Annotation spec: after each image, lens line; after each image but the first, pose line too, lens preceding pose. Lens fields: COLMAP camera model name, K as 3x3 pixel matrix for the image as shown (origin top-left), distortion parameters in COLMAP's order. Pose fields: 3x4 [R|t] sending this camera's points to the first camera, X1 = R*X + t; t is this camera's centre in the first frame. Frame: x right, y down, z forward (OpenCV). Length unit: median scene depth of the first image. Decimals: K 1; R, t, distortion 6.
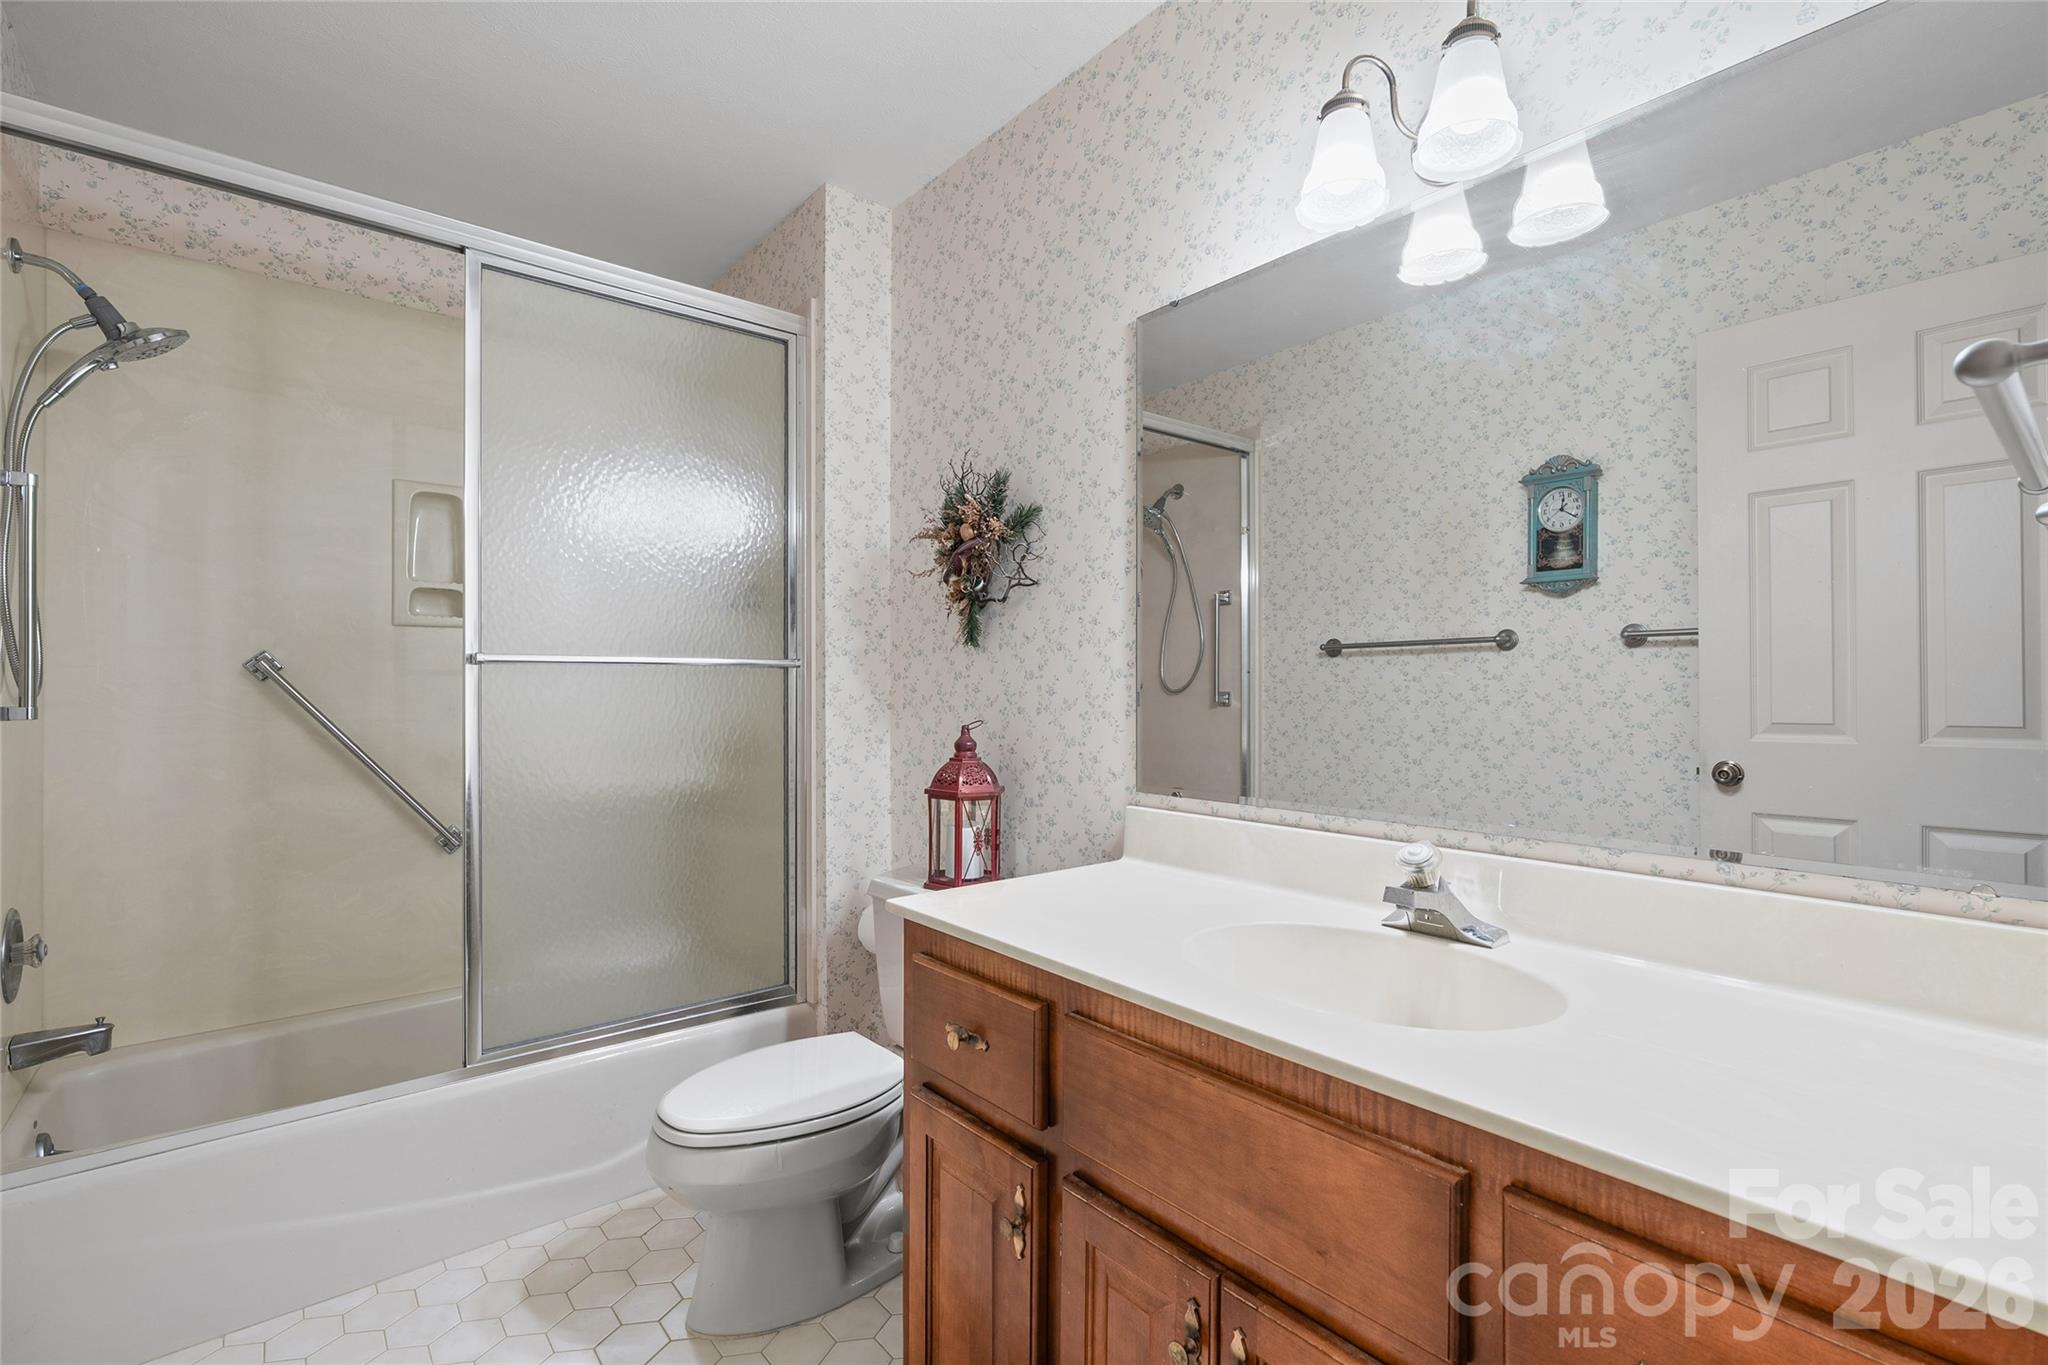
lens RADIAL K [[922.4, 0, 1026.3], [0, 922.4, 683.4], [0, 0, 1]] dist [-0.002463, -0.000145]
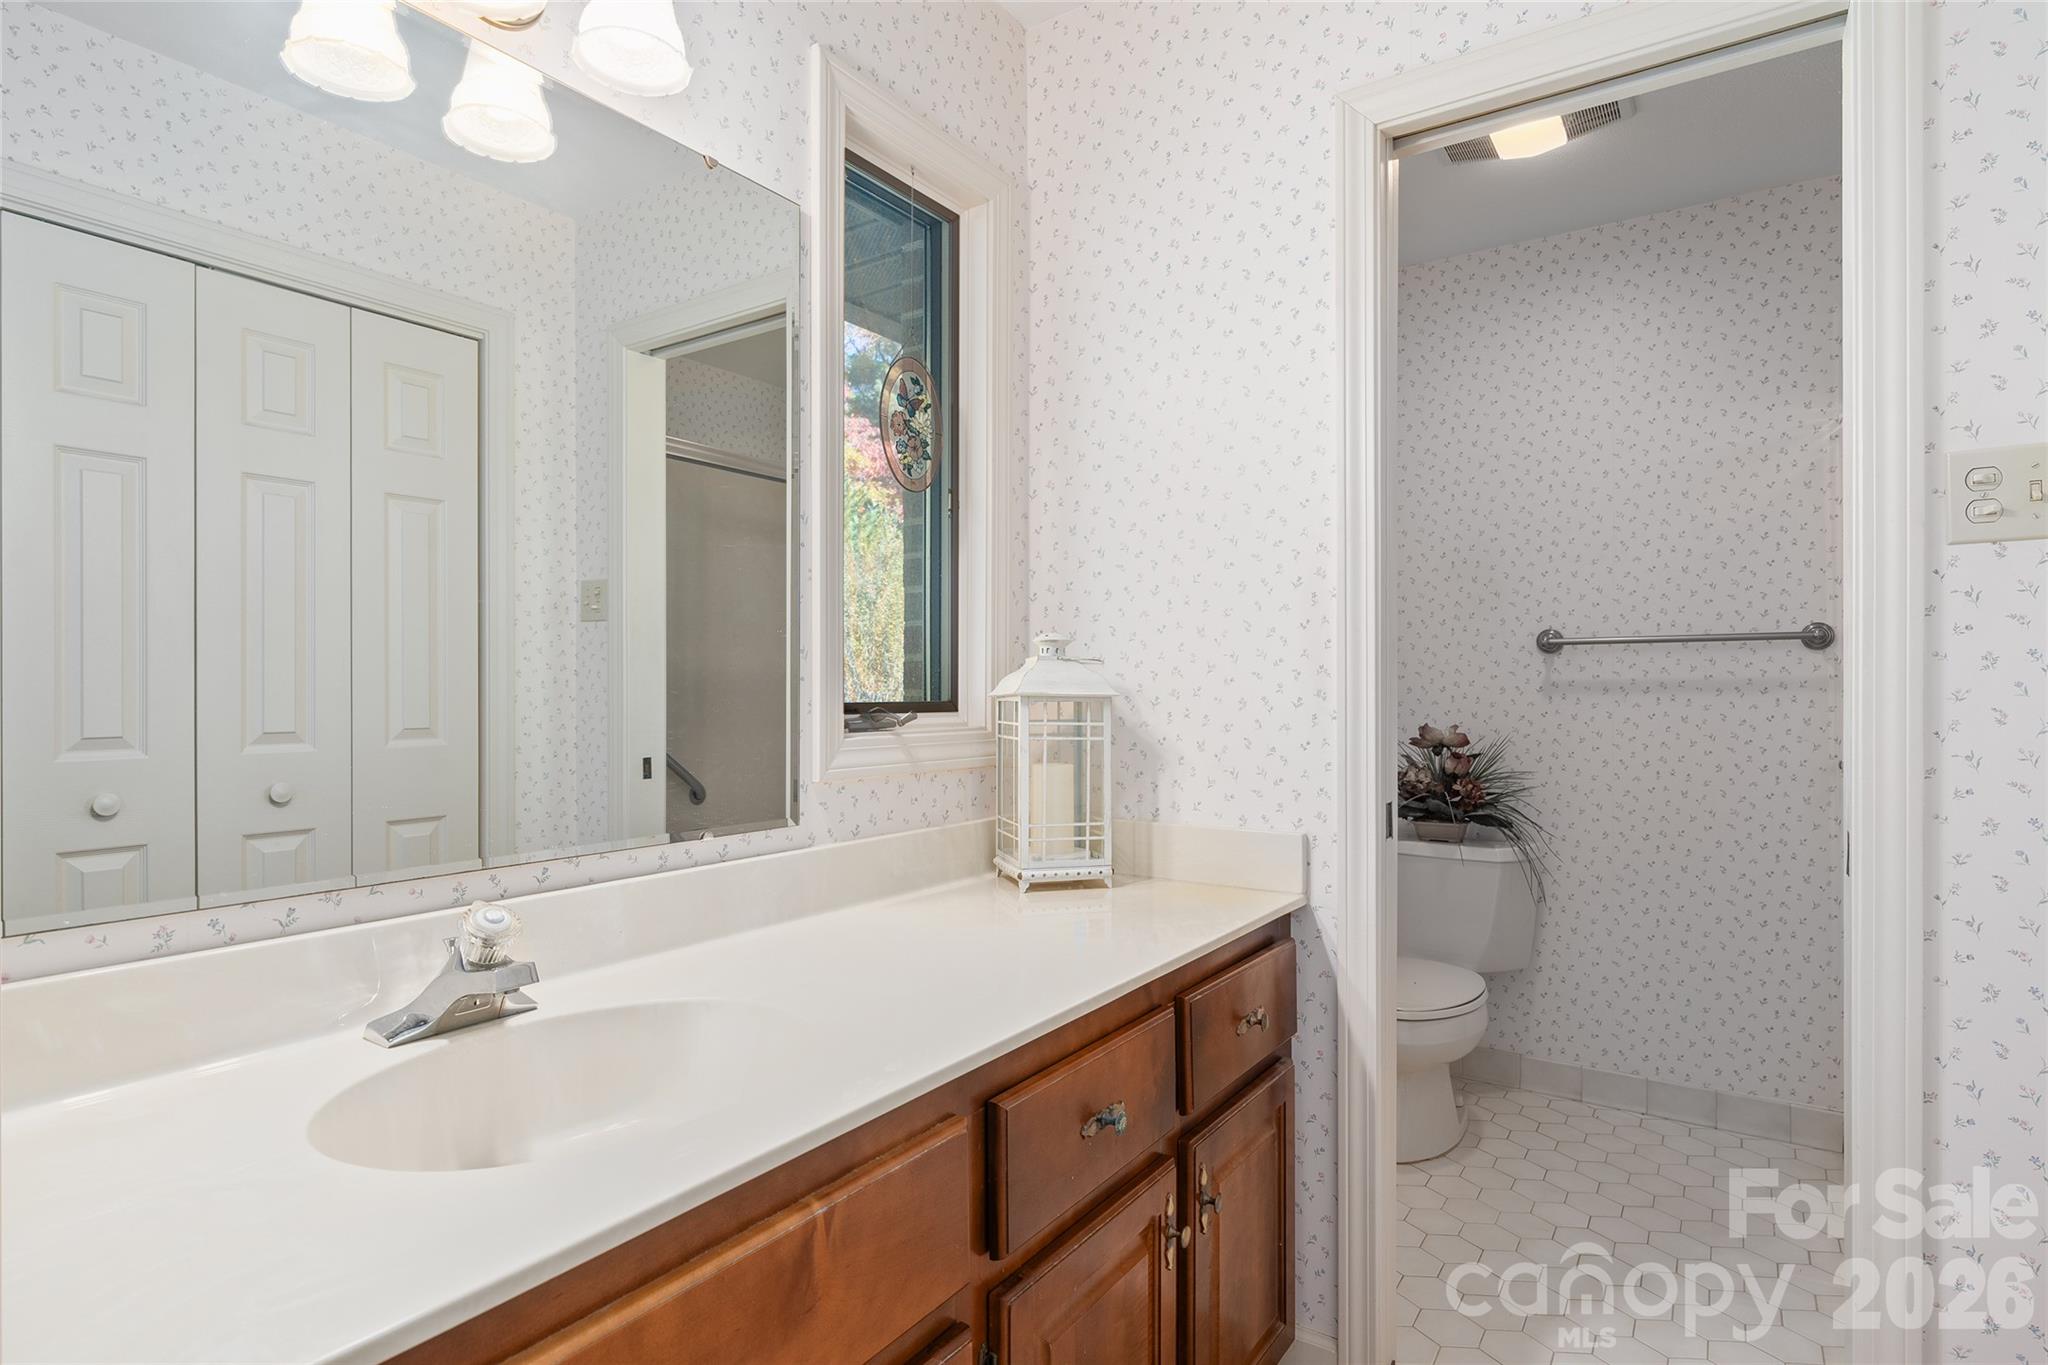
lens RADIAL K [[1065.8, 0, 1025.4], [0, 1065.8, 686.3], [0, 0, 1]] dist [-0.001328, -0.000041]
pose [[-0.281118, -0.000096, 0.959673, -0.495730], [-0.005503, 0.999984, -0.001512, -0.010297], [-0.959657, -0.005706, -0.281114, 0.666768]]
